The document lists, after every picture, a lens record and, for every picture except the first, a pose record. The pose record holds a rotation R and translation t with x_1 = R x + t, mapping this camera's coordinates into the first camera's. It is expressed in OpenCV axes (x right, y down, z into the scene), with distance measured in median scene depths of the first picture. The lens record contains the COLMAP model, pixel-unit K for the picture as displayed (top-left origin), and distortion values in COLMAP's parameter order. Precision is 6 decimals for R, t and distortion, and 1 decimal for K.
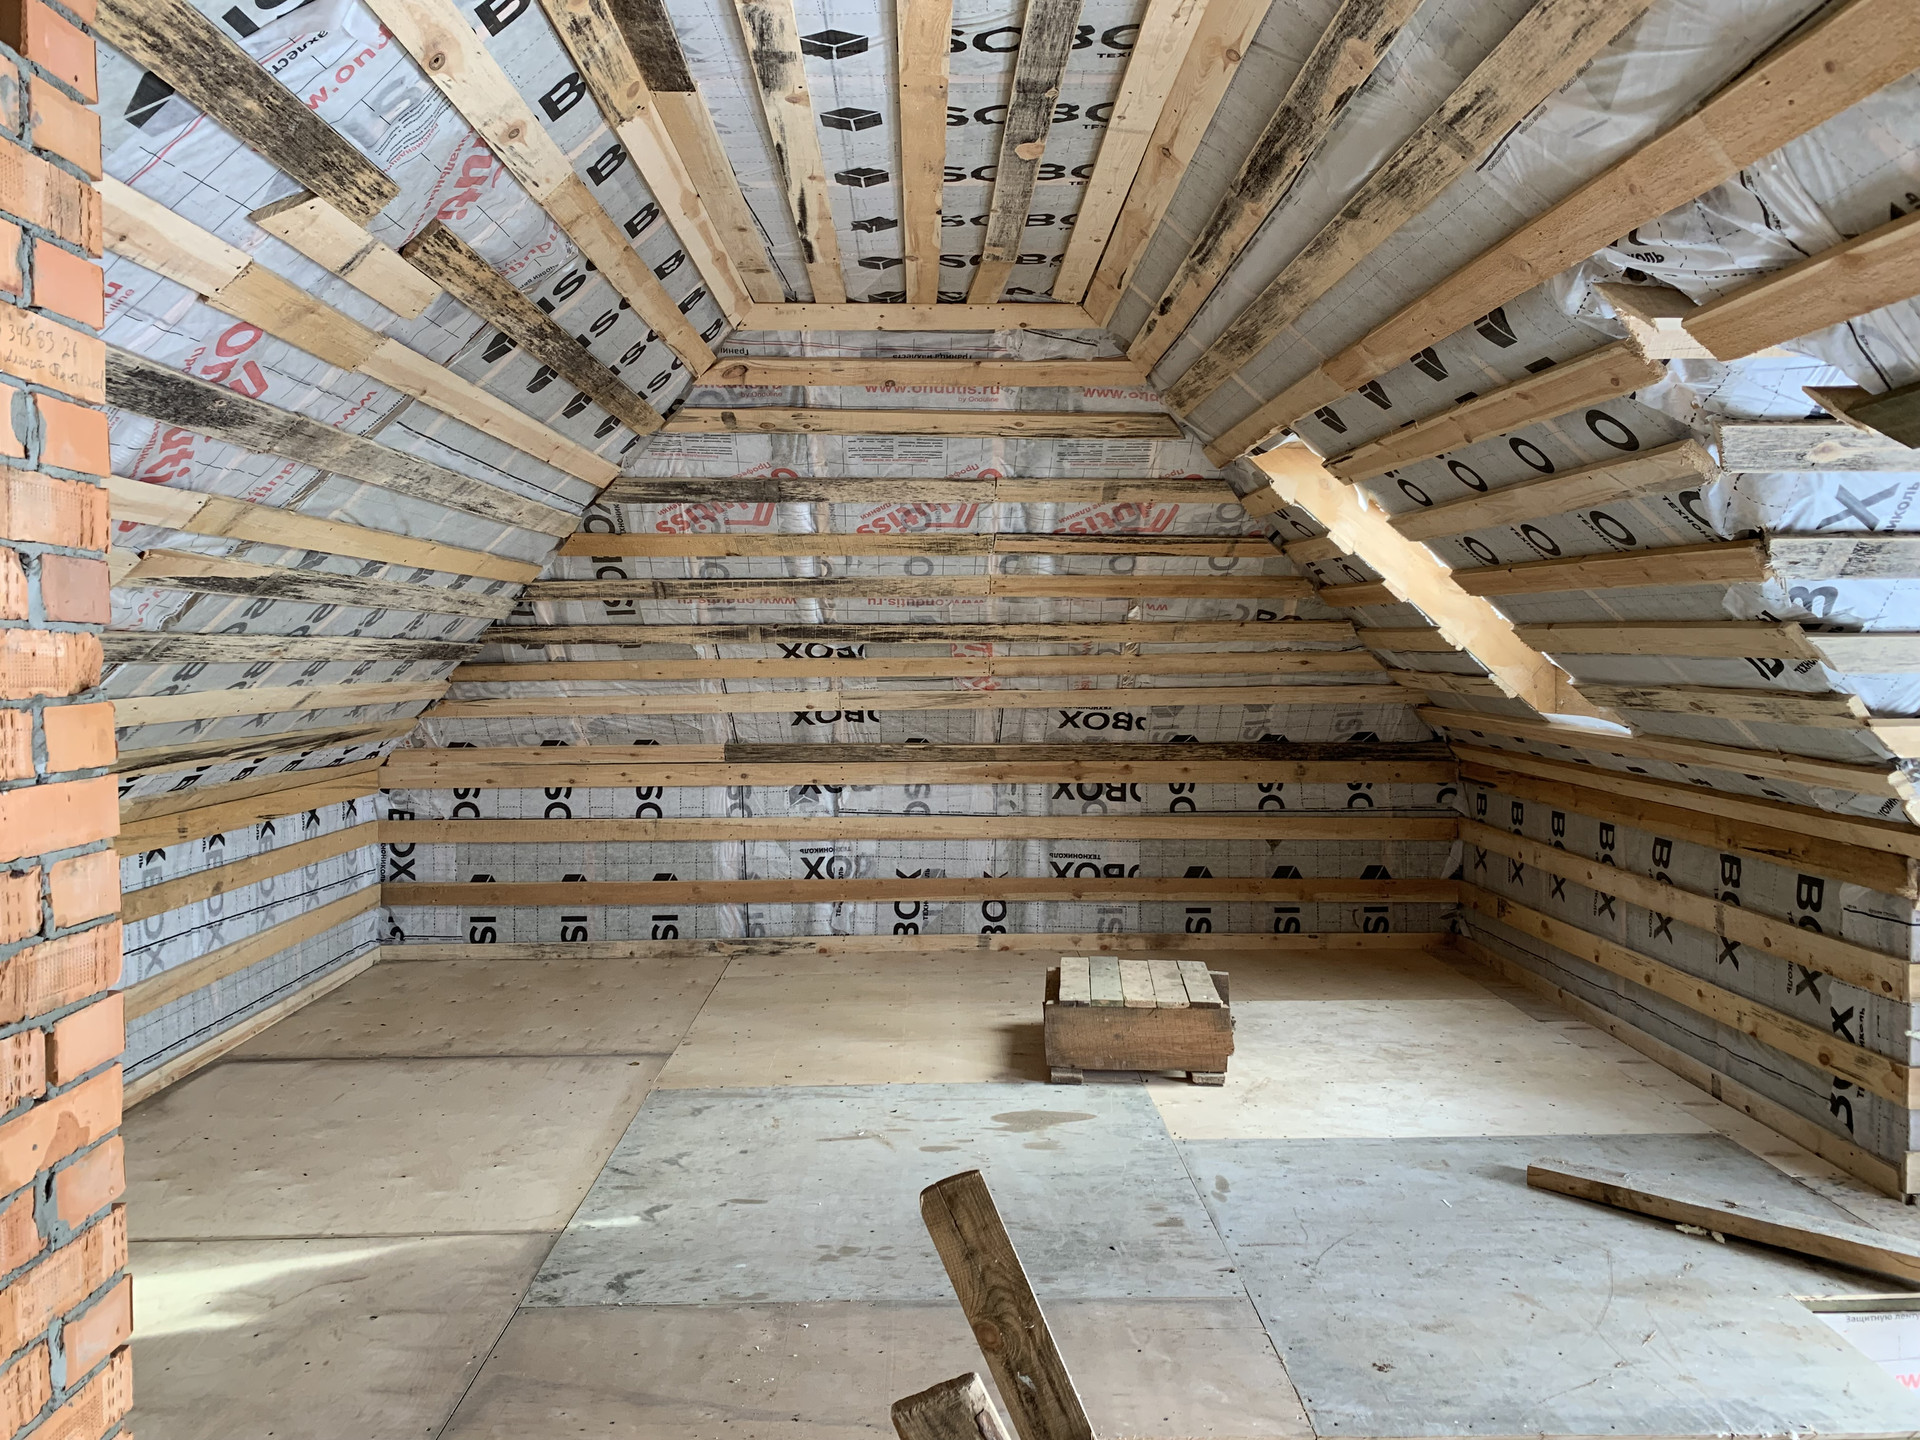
lens RADIAL K [[1457.6, 0, 962.2], [0, 1457.6, 713.0], [0, 0, 1]] dist [0.012075, 0.003488]
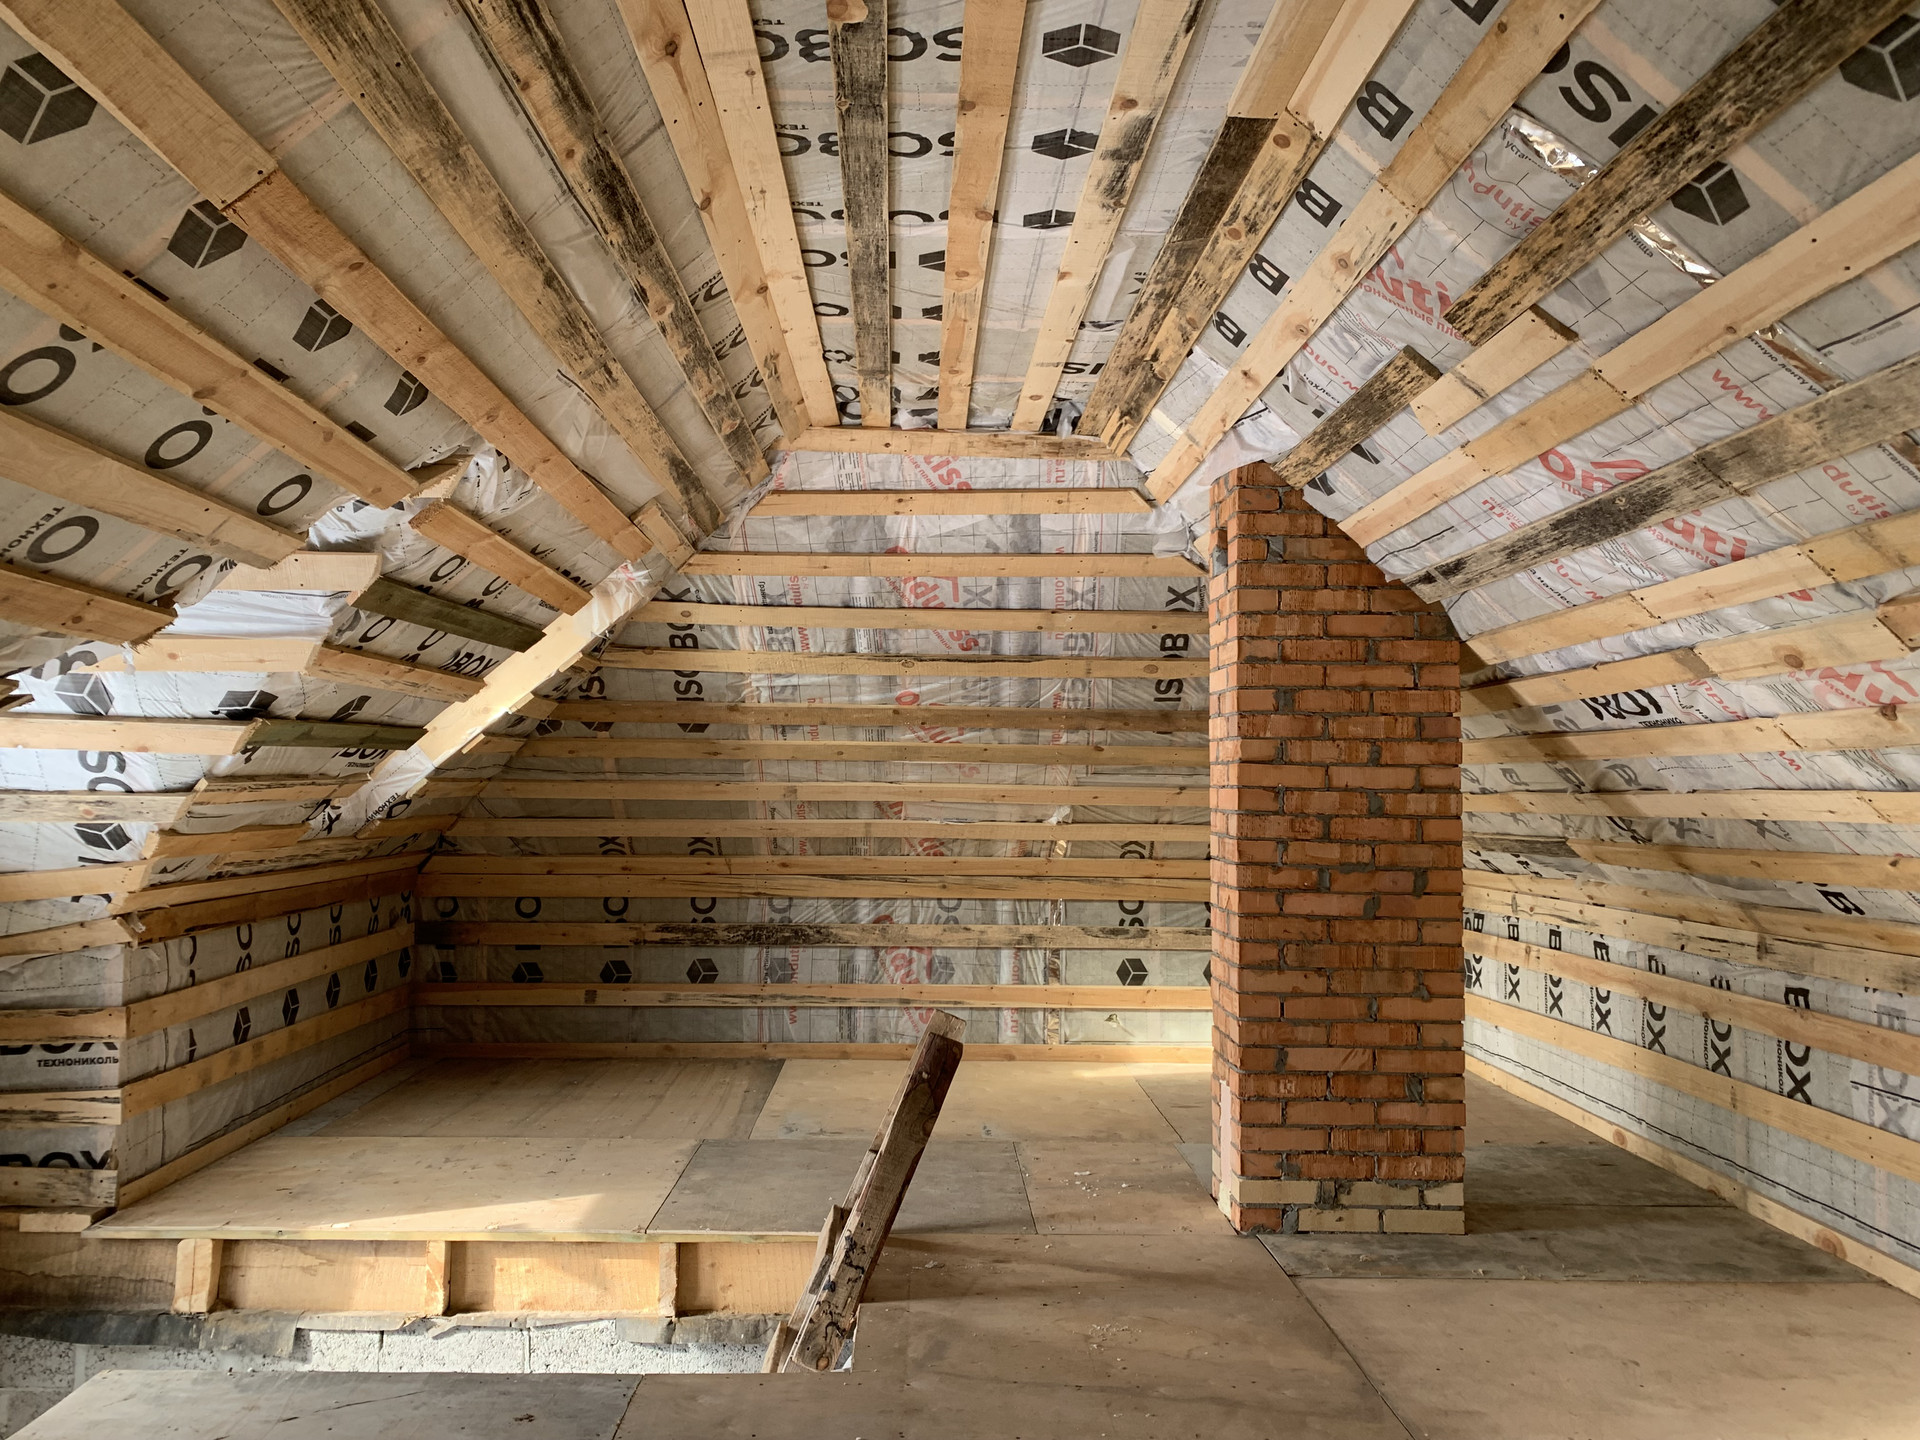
lens RADIAL K [[1457.6, 0, 951.4], [0, 1457.6, 701.8], [0, 0, 1]] dist [0.012075, 0.003488]
pose [[-0.999981, -0.005601, -0.002503, -0.006192], [-0.005551, 0.999794, -0.019527, -0.036876], [0.002612, -0.019513, -0.999806, 2.034110]]
